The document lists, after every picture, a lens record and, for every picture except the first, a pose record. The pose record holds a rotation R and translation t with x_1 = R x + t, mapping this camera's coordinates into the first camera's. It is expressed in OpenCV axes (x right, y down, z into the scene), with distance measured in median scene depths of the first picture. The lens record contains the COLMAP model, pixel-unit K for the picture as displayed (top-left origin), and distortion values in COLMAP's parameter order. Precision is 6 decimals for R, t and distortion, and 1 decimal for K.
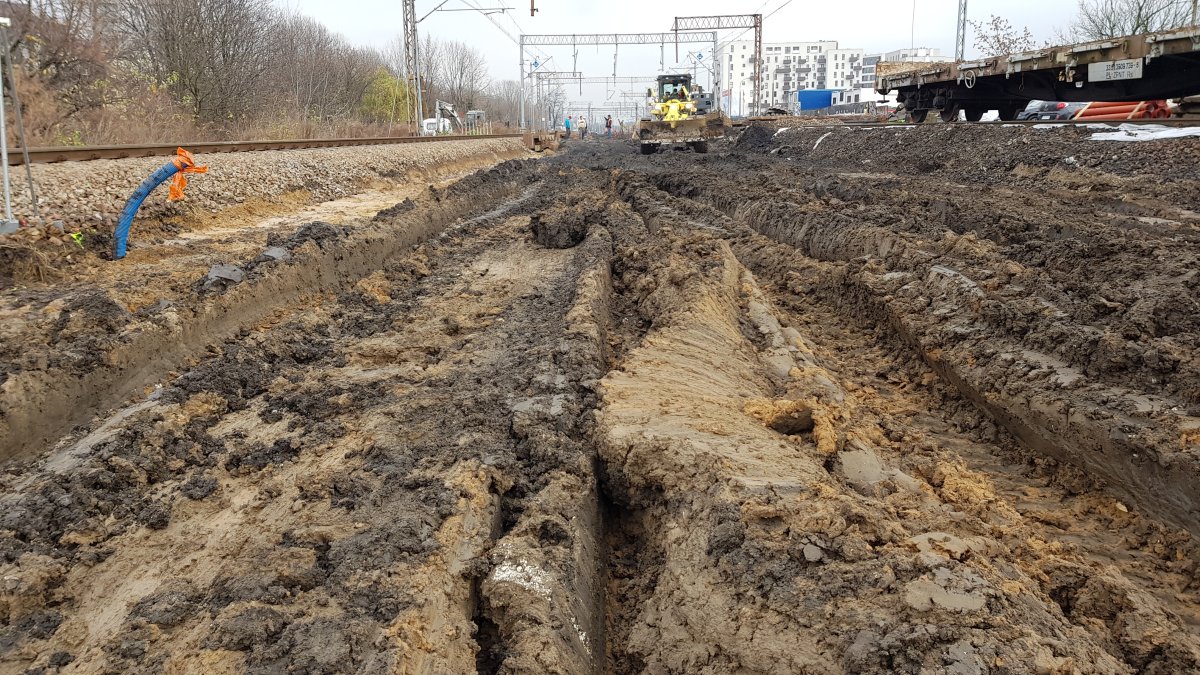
lens RADIAL K [[943.0, 0, 599.3], [0, 943.0, 337.9], [0, 0, 1]] dist [0.016553, -0.010292]
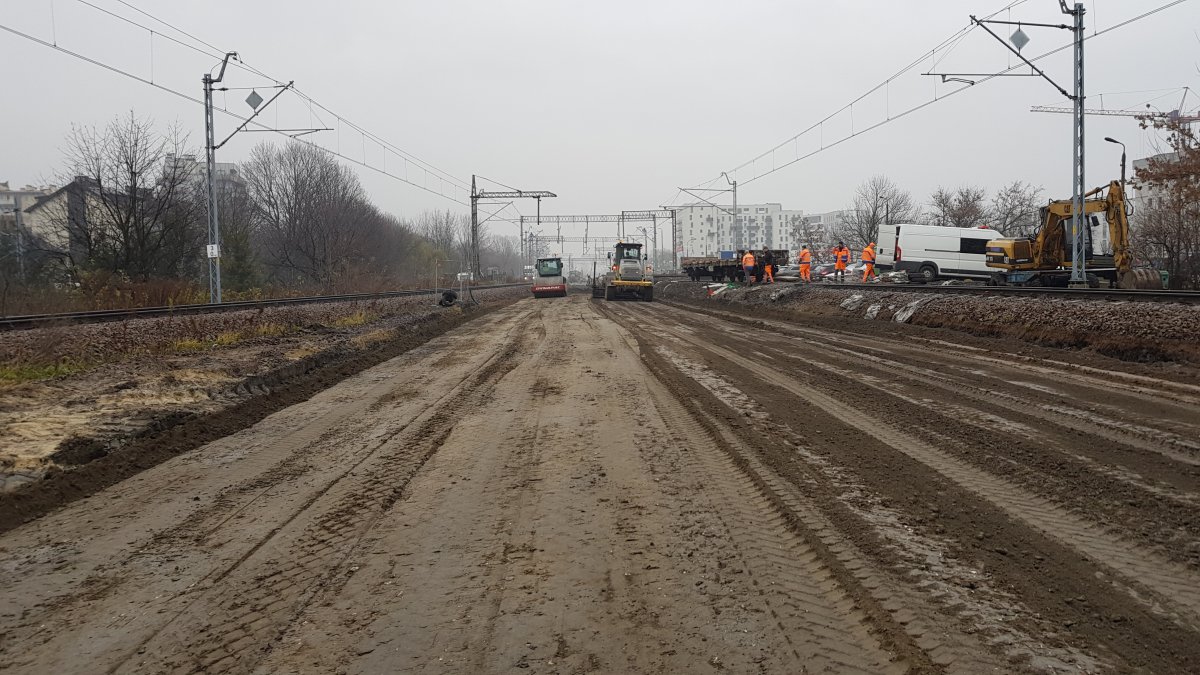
lens RADIAL K [[943.0, 0, 601.0], [0, 943.0, 326.6], [0, 0, 1]] dist [0.016553, -0.010292]
pose [[0.999739, -0.002971, 0.022664, 0.001847], [0.006639, 0.986517, -0.163522, 0.025887], [-0.021873, 0.163630, 0.986279, -0.124348]]
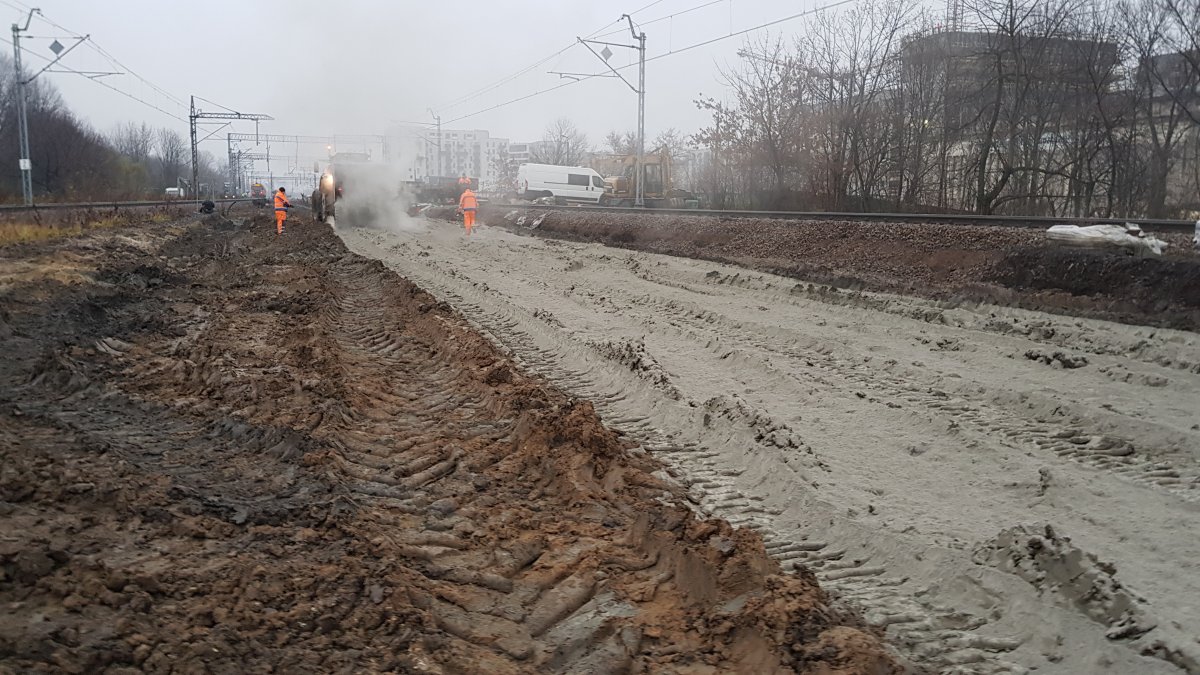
lens RADIAL K [[943.0, 0, 604.7], [0, 943.0, 343.3], [0, 0, 1]] dist [0.016553, -0.010292]
pose [[0.946183, -0.023877, 0.322750, -0.004985], [0.045734, 0.997132, -0.060307, 0.038354], [-0.320384, 0.071822, 0.944561, -0.177015]]
